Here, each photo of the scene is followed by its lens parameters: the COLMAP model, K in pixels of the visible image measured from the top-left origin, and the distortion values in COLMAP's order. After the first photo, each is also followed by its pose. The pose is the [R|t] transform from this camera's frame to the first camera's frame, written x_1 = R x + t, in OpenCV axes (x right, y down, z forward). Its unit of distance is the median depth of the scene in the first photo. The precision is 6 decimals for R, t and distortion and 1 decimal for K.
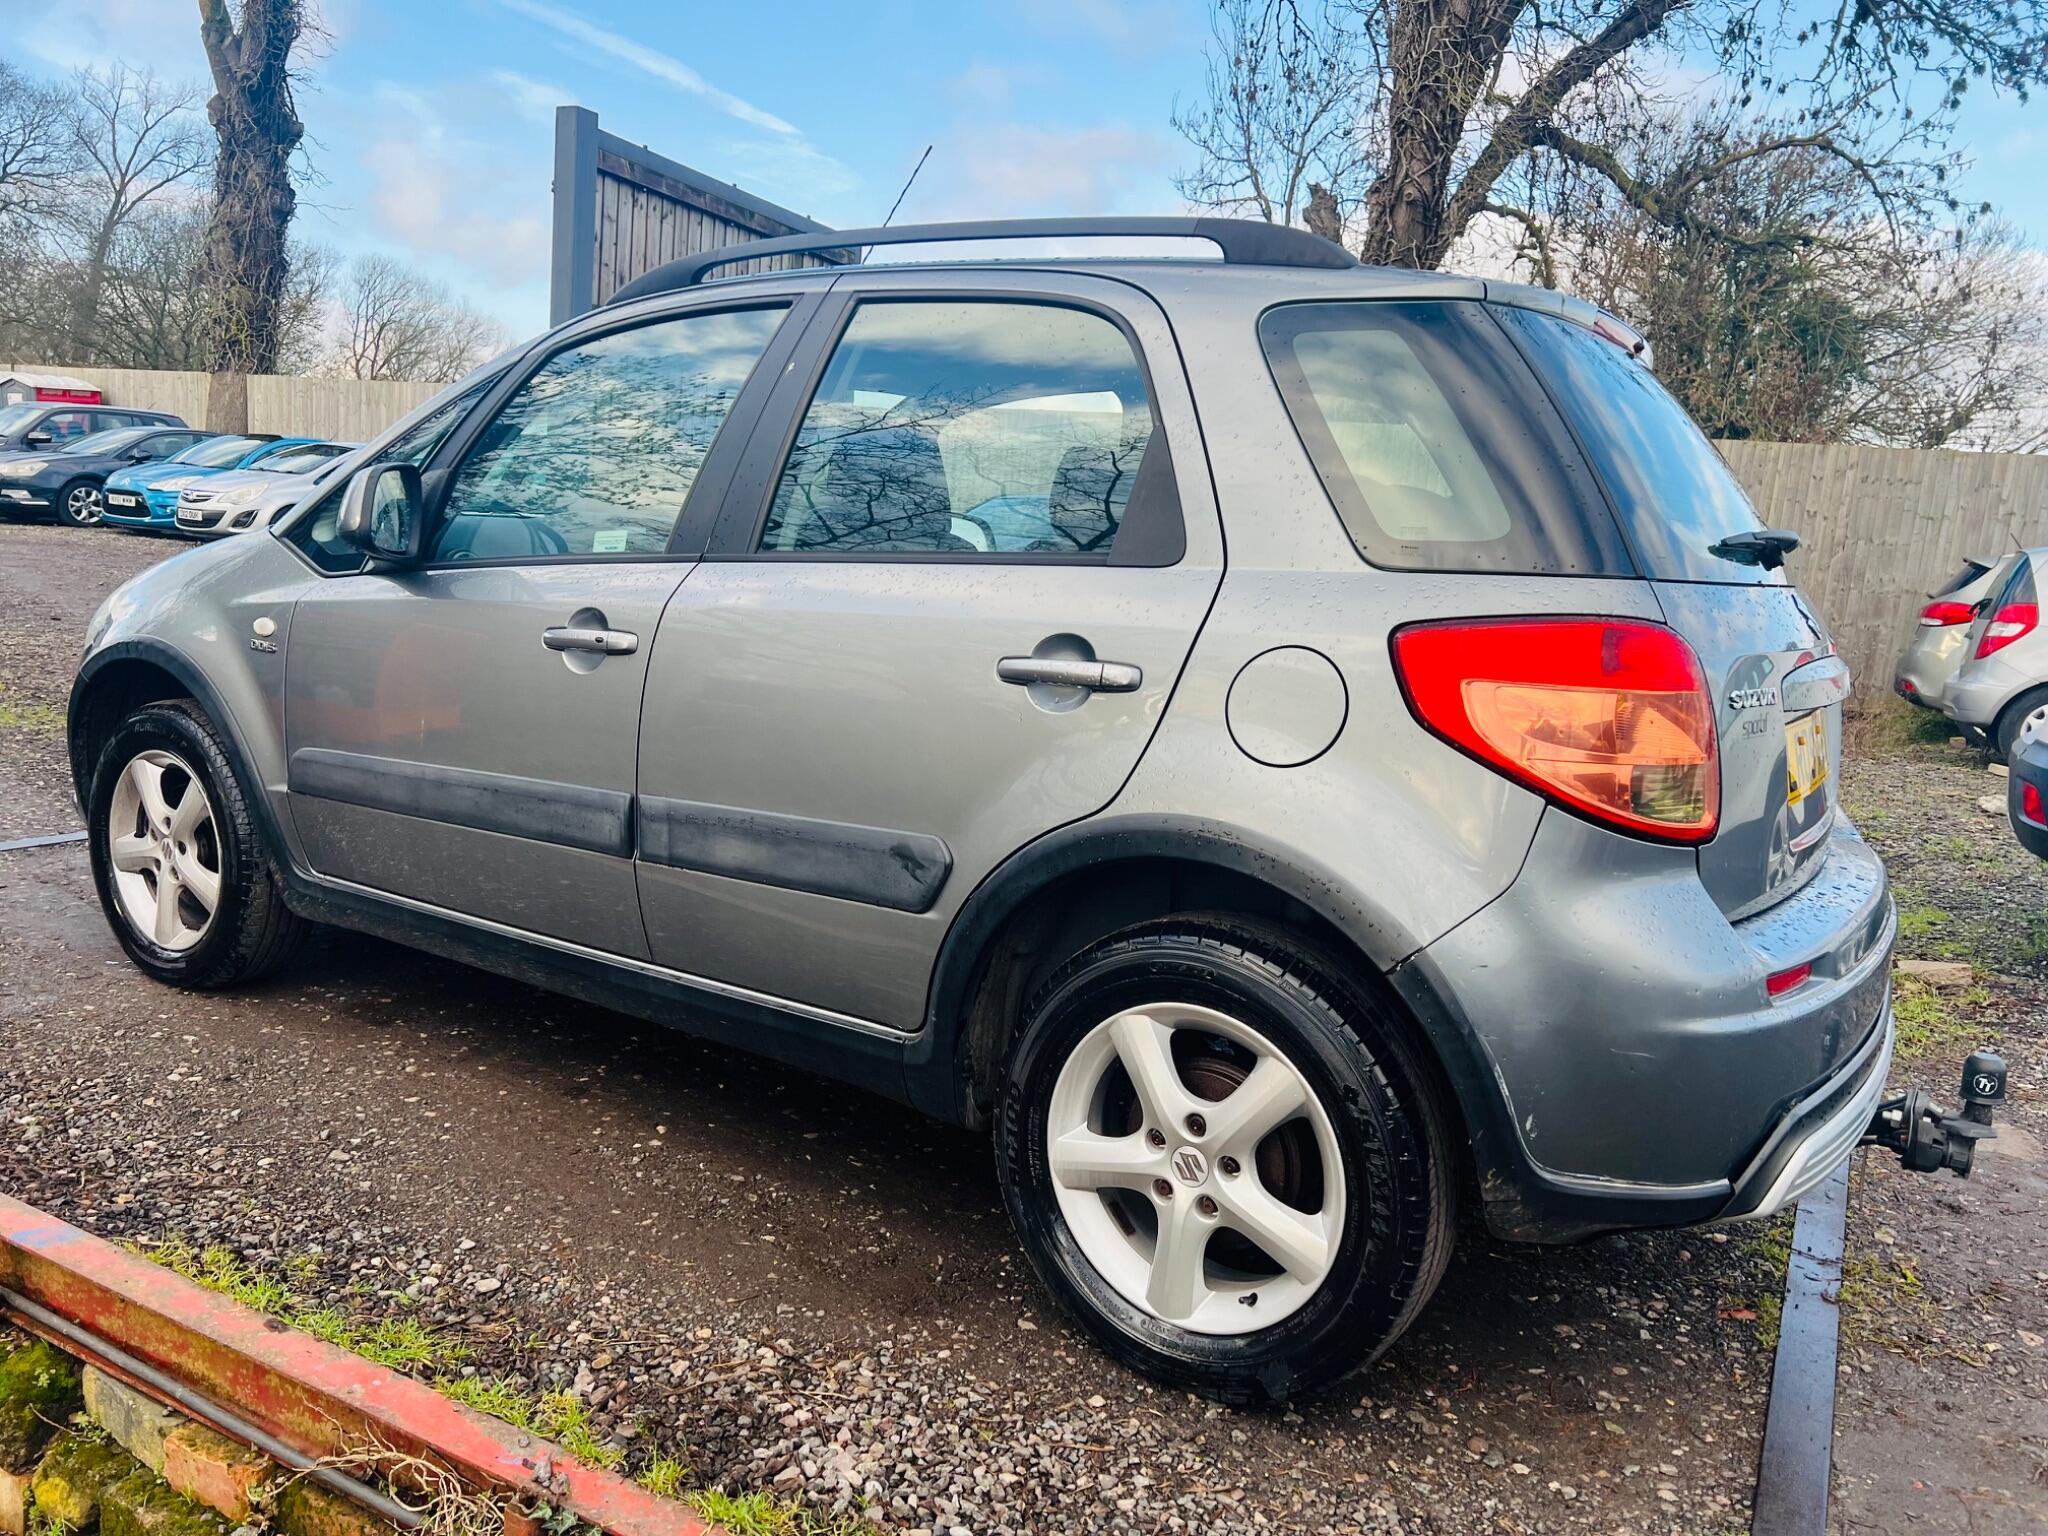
lens RADIAL K [[1541.4, 0, 1013.9], [0, 1541.4, 752.1], [0, 0, 1]] dist [0.041886, -0.035786]
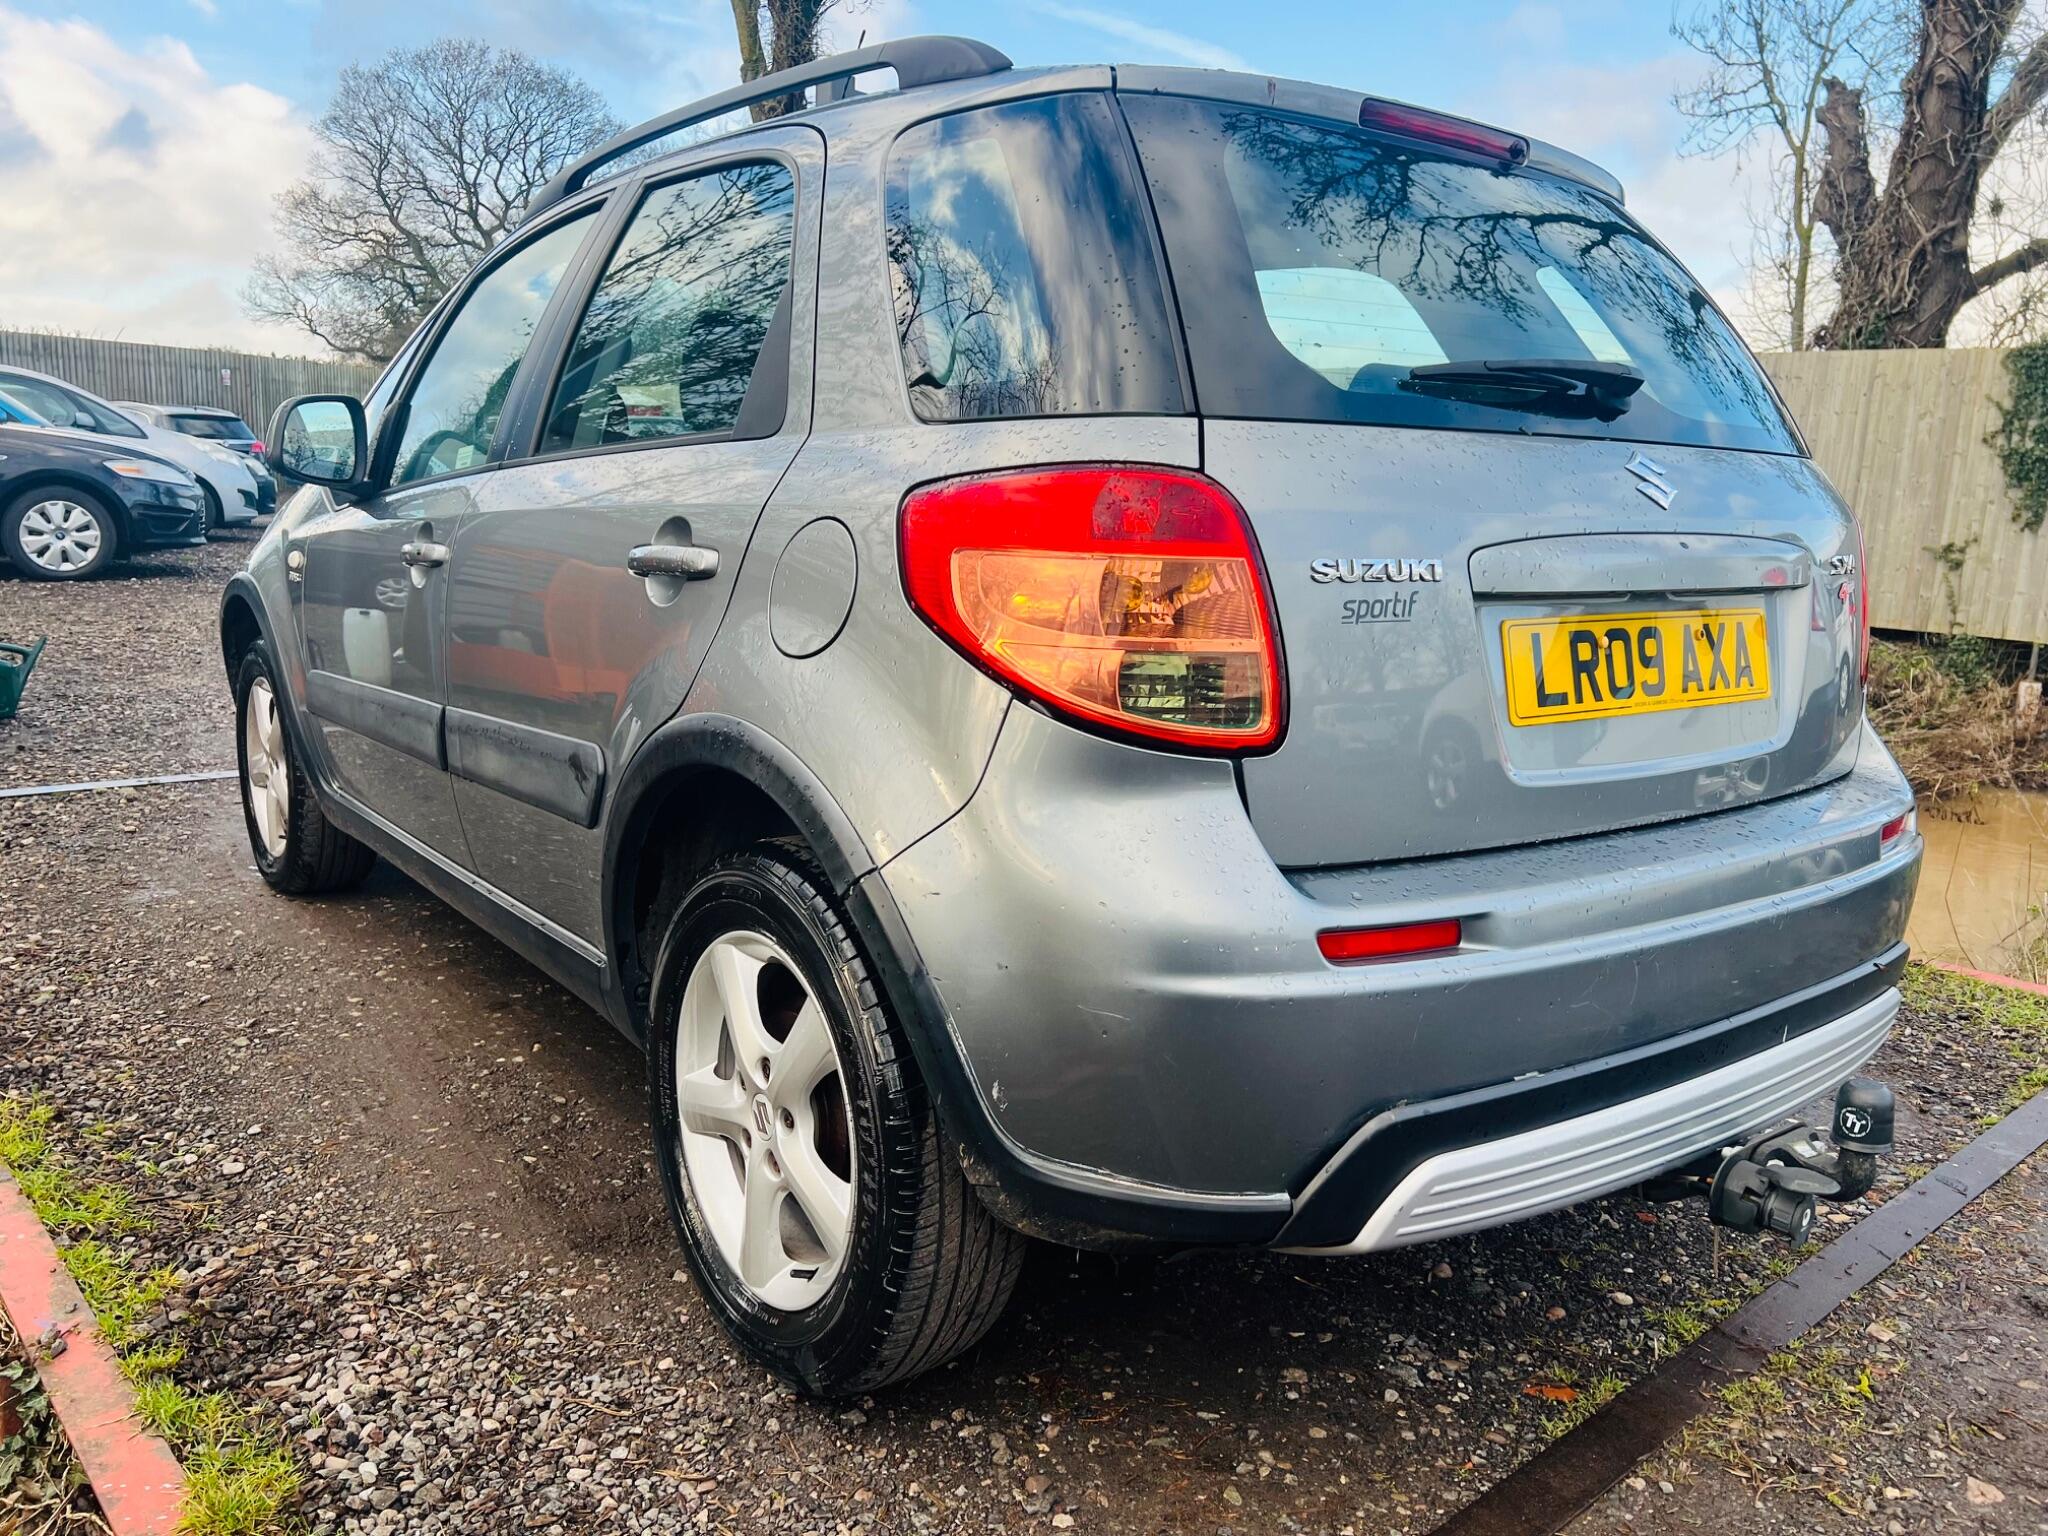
lens RADIAL K [[1541.4, 0, 935.2], [0, 1541.4, 752.1], [0, 0, 1]] dist [0.041886, -0.035786]
pose [[0.941189, 0.024575, -0.336986, 0.472408], [-0.019548, 0.999641, 0.018305, 0.039190], [0.337315, -0.010641, 0.941332, 0.191178]]
